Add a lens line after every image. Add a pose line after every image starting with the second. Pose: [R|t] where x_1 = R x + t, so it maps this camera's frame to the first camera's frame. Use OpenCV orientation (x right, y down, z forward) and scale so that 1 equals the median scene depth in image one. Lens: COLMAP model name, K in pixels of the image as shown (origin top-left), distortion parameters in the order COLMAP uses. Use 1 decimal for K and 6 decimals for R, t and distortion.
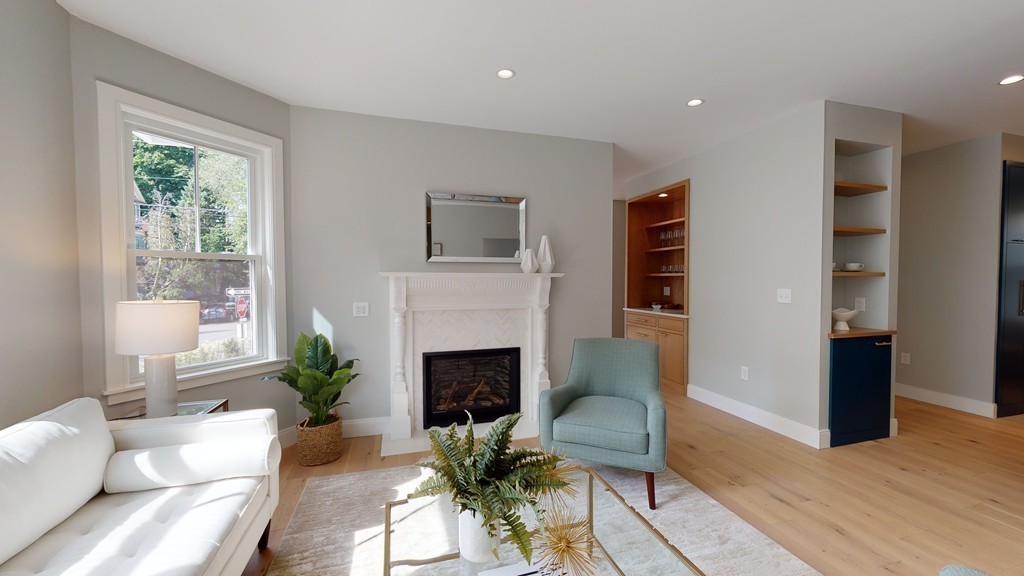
lens RADIAL K [[387.3, 0, 513.7], [0, 387.3, 286.1], [0, 0, 1]] dist [0.001267, 0.000003]
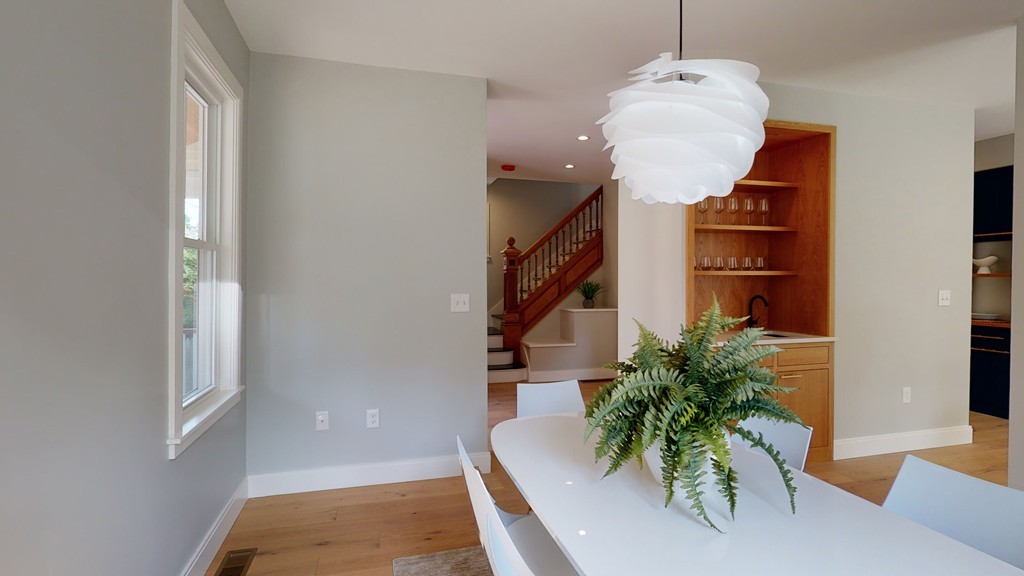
lens RADIAL K [[422.5, 0, 512.0], [0, 422.5, 284.7], [0, 0, 1]] dist [-0.001531, -0.000166]
pose [[0.068021, -0.006718, 0.997661, -0.258716], [0.020857, 0.999768, 0.005310, -0.022706], [-0.997466, 0.020448, 0.068146, 1.303572]]
